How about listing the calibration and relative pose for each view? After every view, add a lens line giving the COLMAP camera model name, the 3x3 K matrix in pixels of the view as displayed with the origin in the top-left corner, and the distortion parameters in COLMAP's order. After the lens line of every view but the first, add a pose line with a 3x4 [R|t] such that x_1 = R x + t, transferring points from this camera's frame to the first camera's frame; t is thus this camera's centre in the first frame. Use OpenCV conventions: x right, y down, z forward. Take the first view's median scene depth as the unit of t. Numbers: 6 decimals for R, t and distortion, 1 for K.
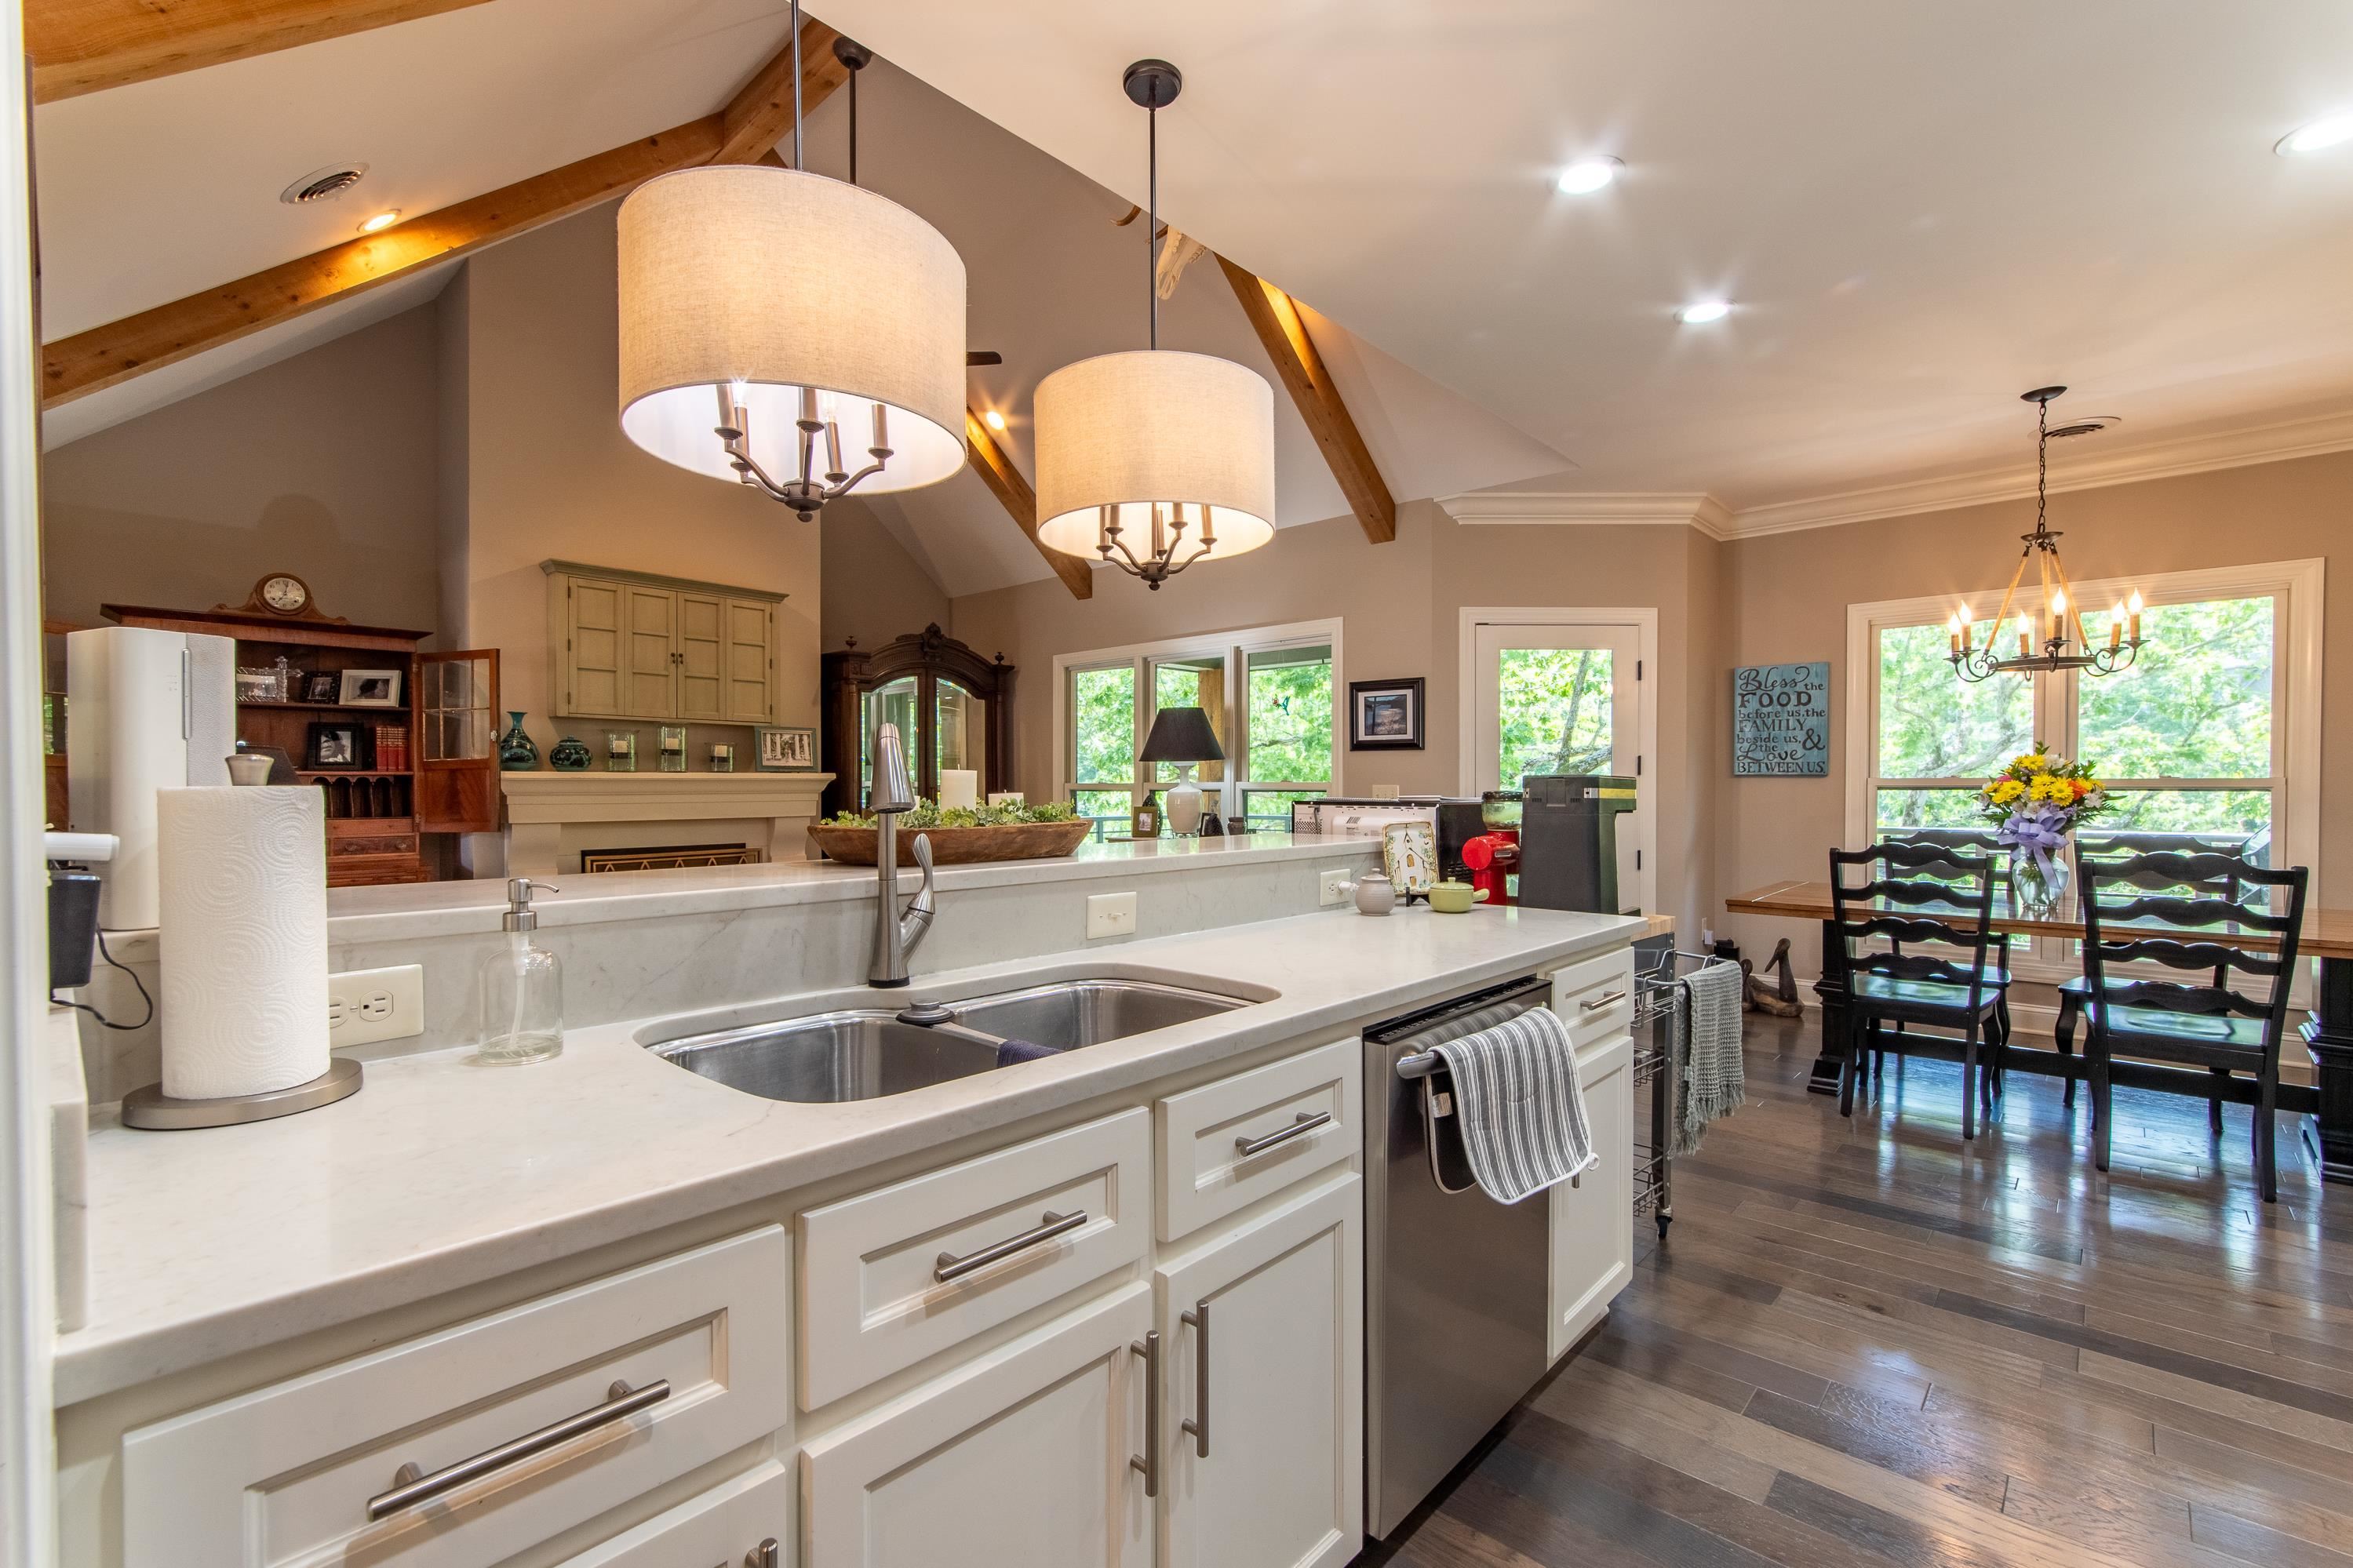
lens RADIAL K [[1036.3, 0, 1178.9], [0, 1036.3, 792.0], [0, 0, 1]] dist [-0.007189, 0.005060]
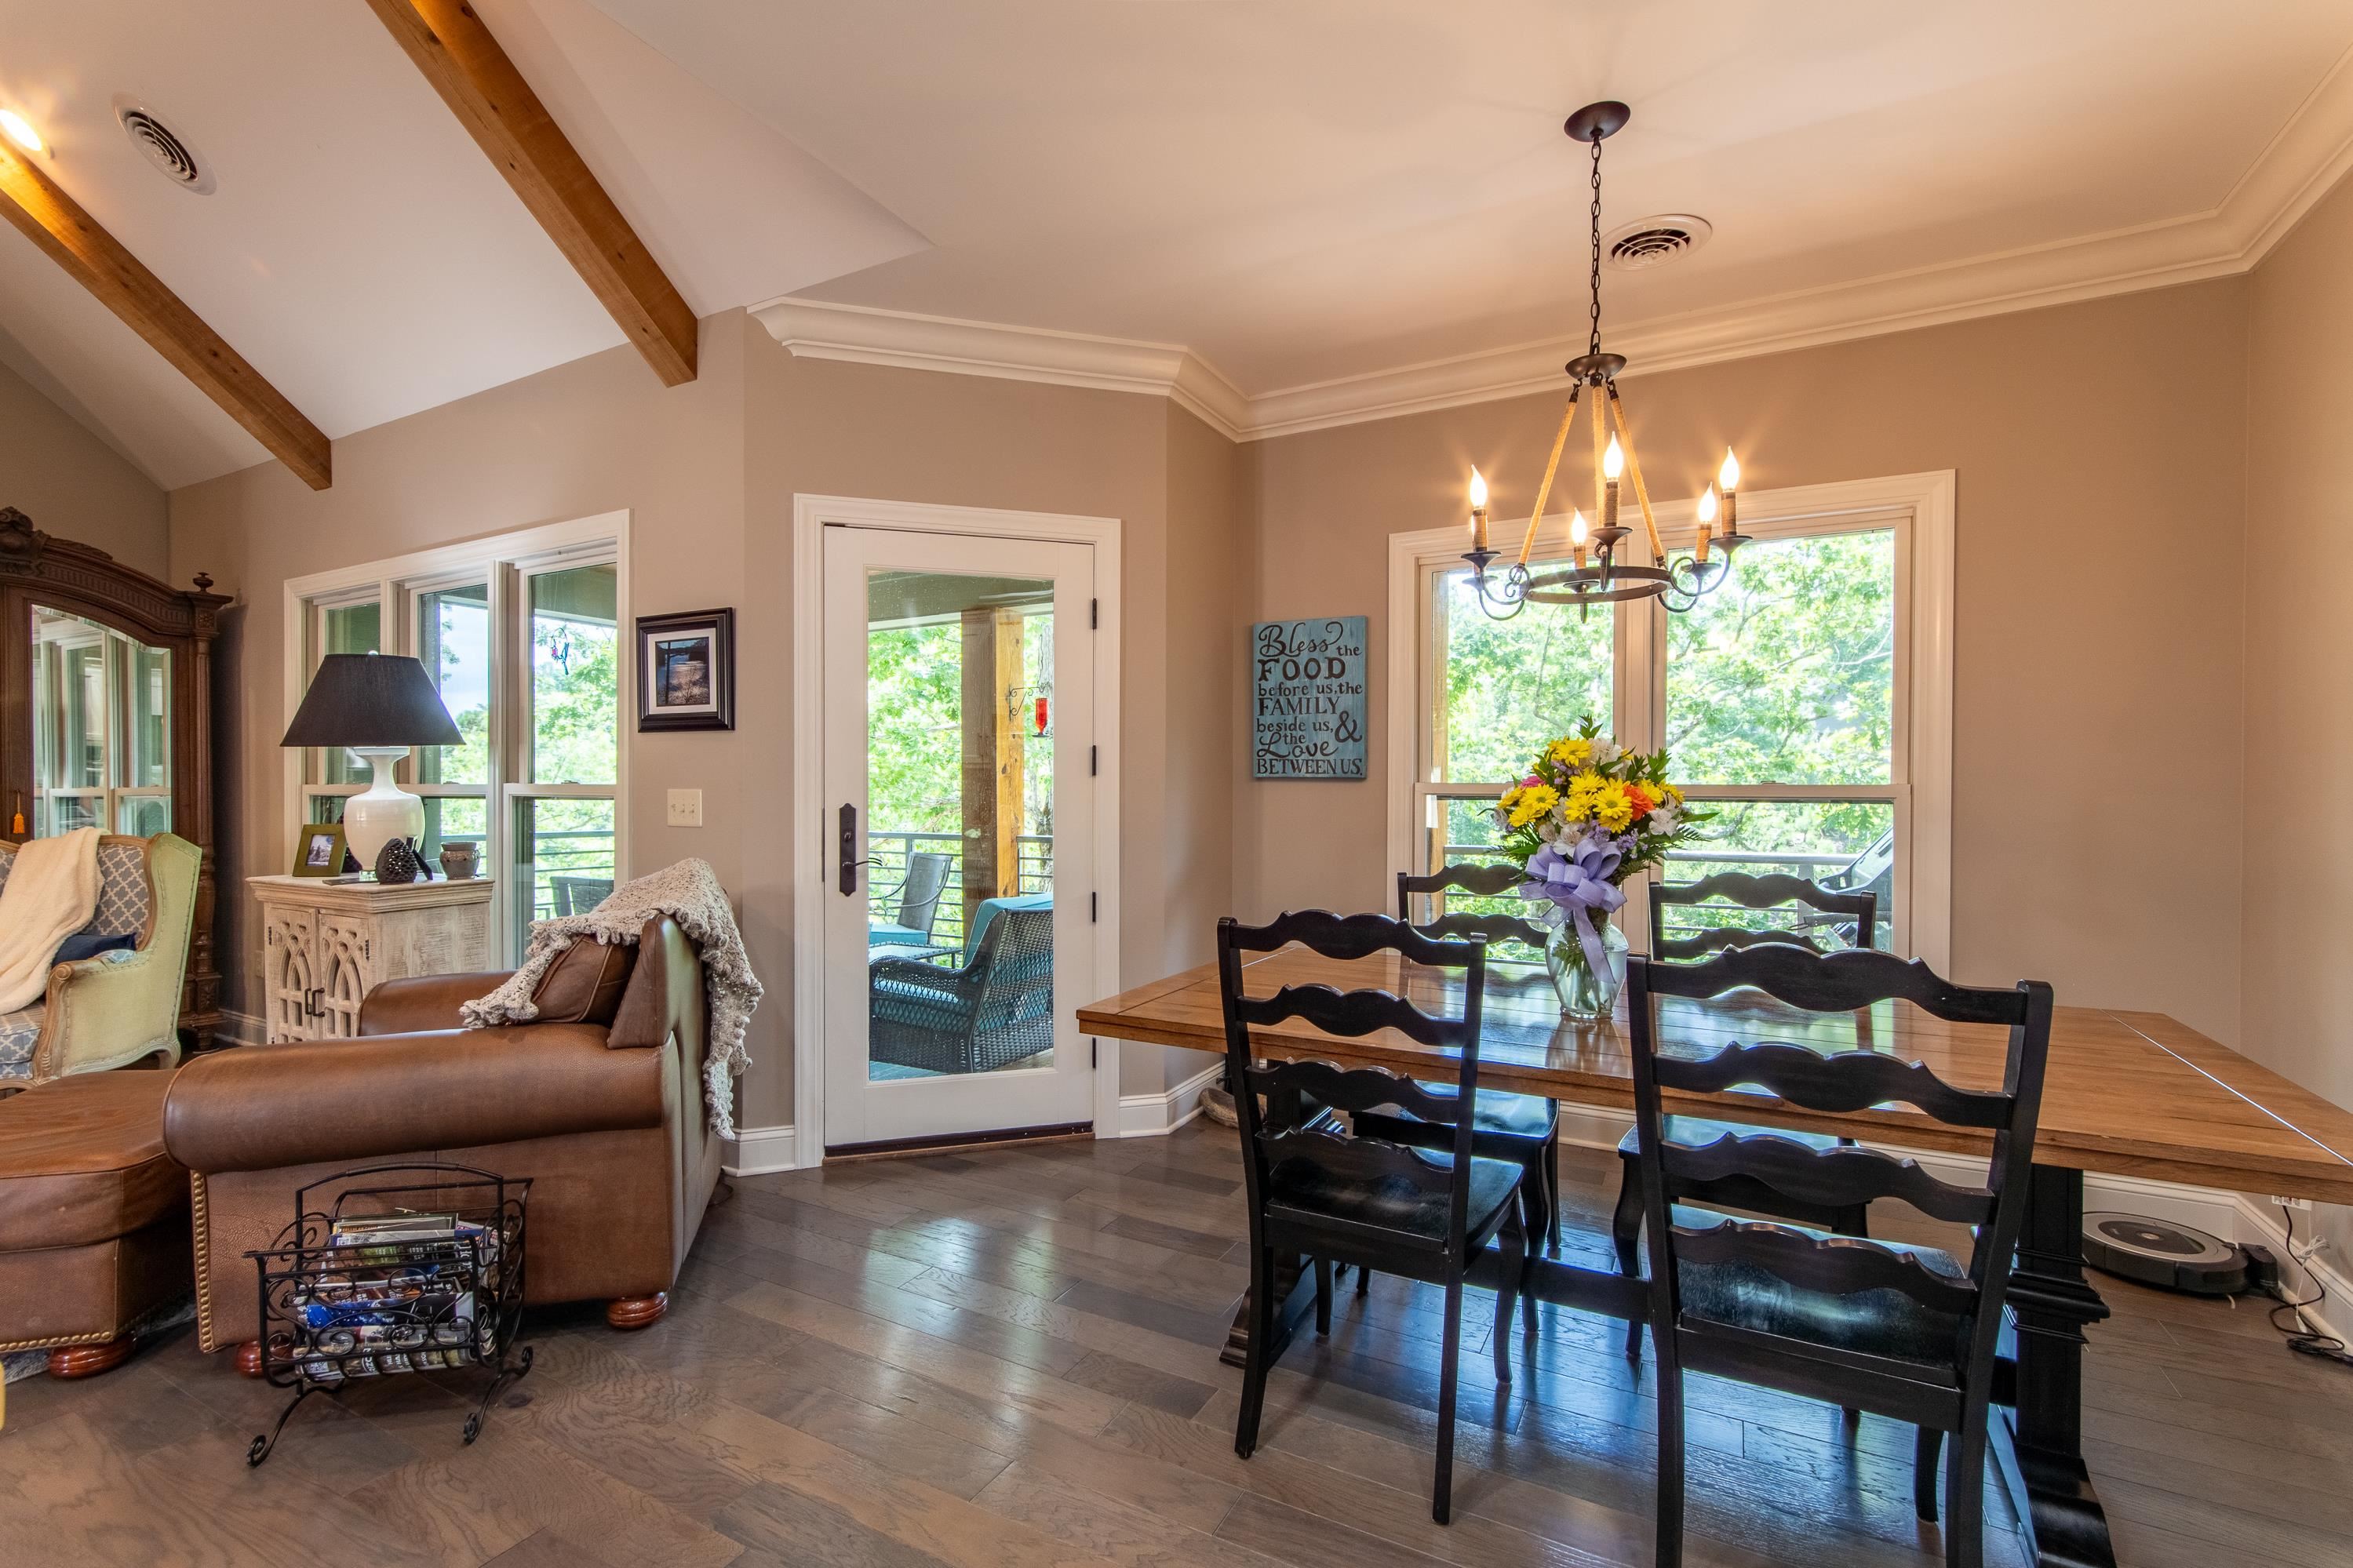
lens RADIAL K [[1036.3, 0, 1184.1], [0, 1036.3, 790.9], [0, 0, 1]] dist [-0.007189, 0.005060]
pose [[0.968071, 0.004815, 0.250631, 0.399958], [-0.003015, 0.999967, -0.007565, -0.002615], [-0.250659, 0.006568, 0.968053, 0.425731]]
